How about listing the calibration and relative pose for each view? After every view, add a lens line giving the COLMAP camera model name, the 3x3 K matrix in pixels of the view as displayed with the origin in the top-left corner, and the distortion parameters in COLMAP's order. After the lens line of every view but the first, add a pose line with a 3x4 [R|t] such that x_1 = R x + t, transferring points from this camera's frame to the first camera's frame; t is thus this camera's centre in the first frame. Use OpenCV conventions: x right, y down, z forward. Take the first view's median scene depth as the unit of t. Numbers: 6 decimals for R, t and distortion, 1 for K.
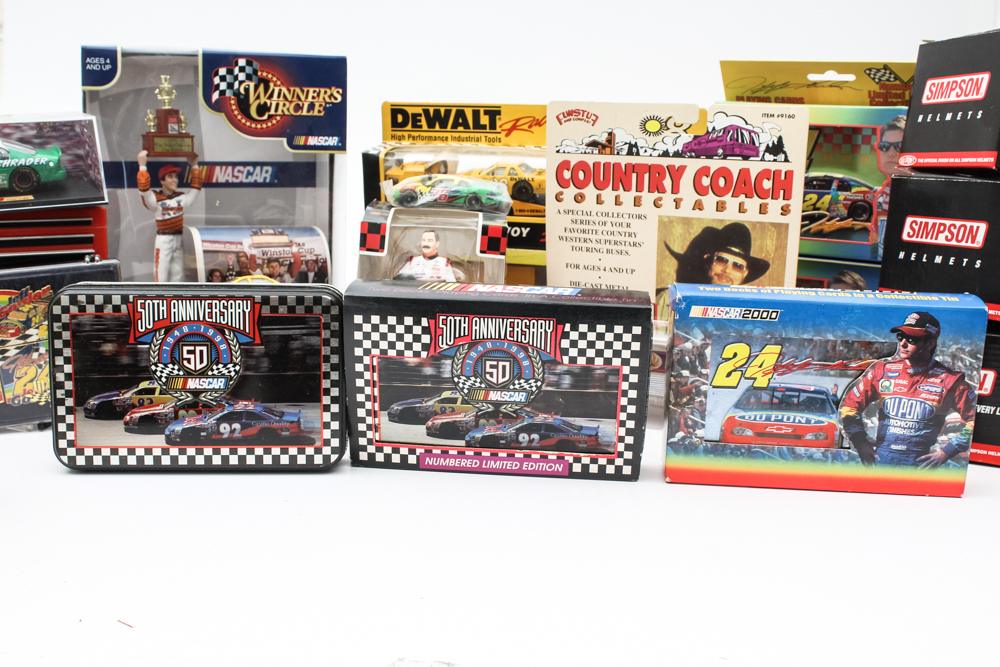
lens RADIAL K [[1083.3, 0, 500.0], [0, 1083.3, 333.5], [0, 0, 1]] dist [-0.086162, -0.164068]
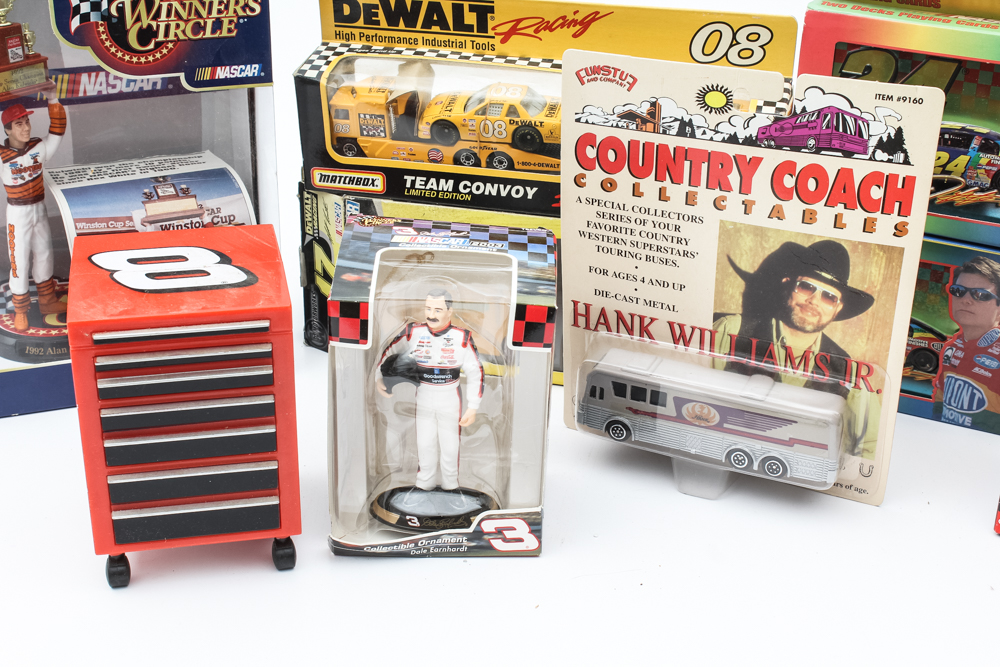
lens RADIAL K [[1506.8, 0, 492.9], [0, 1506.8, 349.4], [0, 0, 1]] dist [-0.032401, 0.063292]
pose [[0.999875, -0.015756, 0.000936, -0.004793], [0.014939, 0.963825, 0.266115, -0.289468], [-0.005095, -0.266068, 0.963941, 0.023973]]
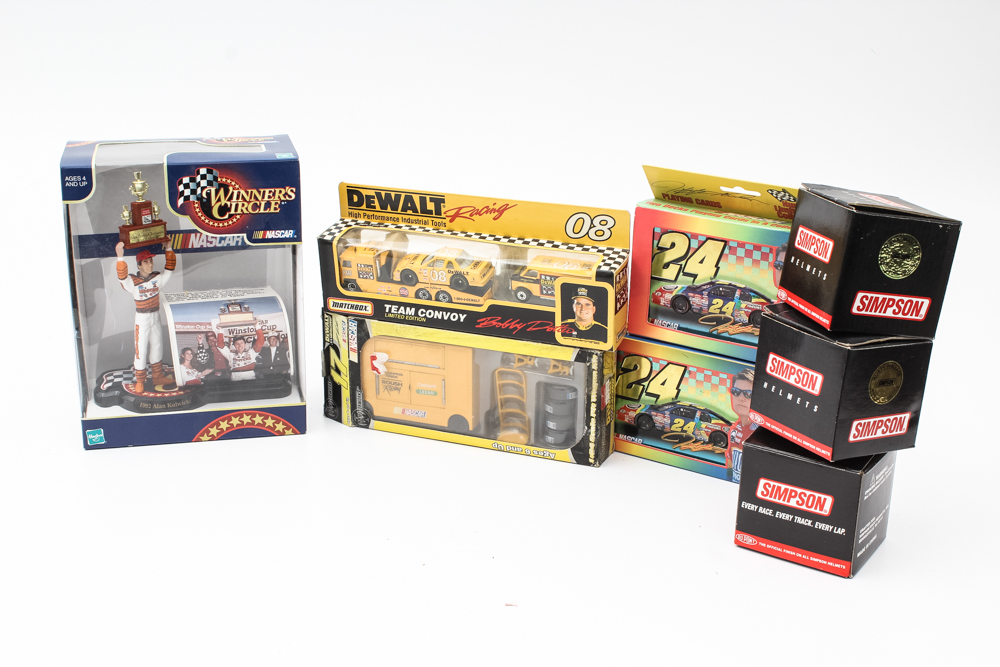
lens RADIAL K [[1441.6, 0, 478.5], [0, 1441.6, 348.2], [0, 0, 1]] dist [0.039466, -1.094847]
pose [[0.992602, 0.025114, -0.118784, 0.240307], [-0.007534, 0.989227, 0.146193, -0.311233], [0.121176, -0.144217, 0.982099, -0.493300]]
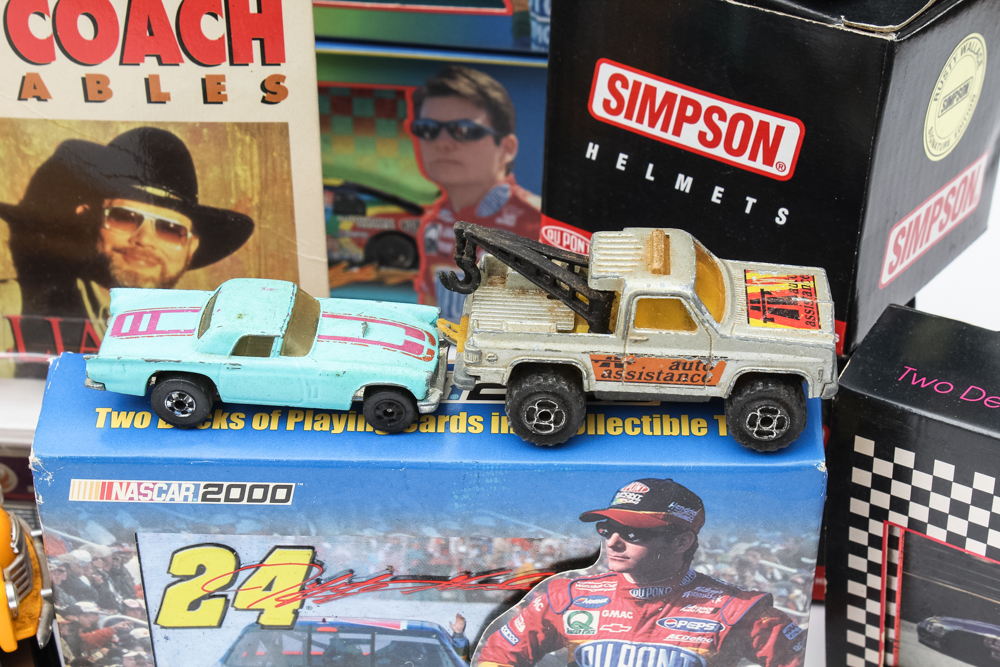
lens RADIAL K [[2120.7, 0, 500.0], [0, 2120.7, 333.5], [0, 0, 1]] dist [-0.000841, -0.038623]
pose [[0.945671, -0.218049, 0.241166, 0.139380], [0.099121, 0.899807, 0.424880, -0.318692], [-0.309647, -0.377892, 0.872534, 0.303219]]
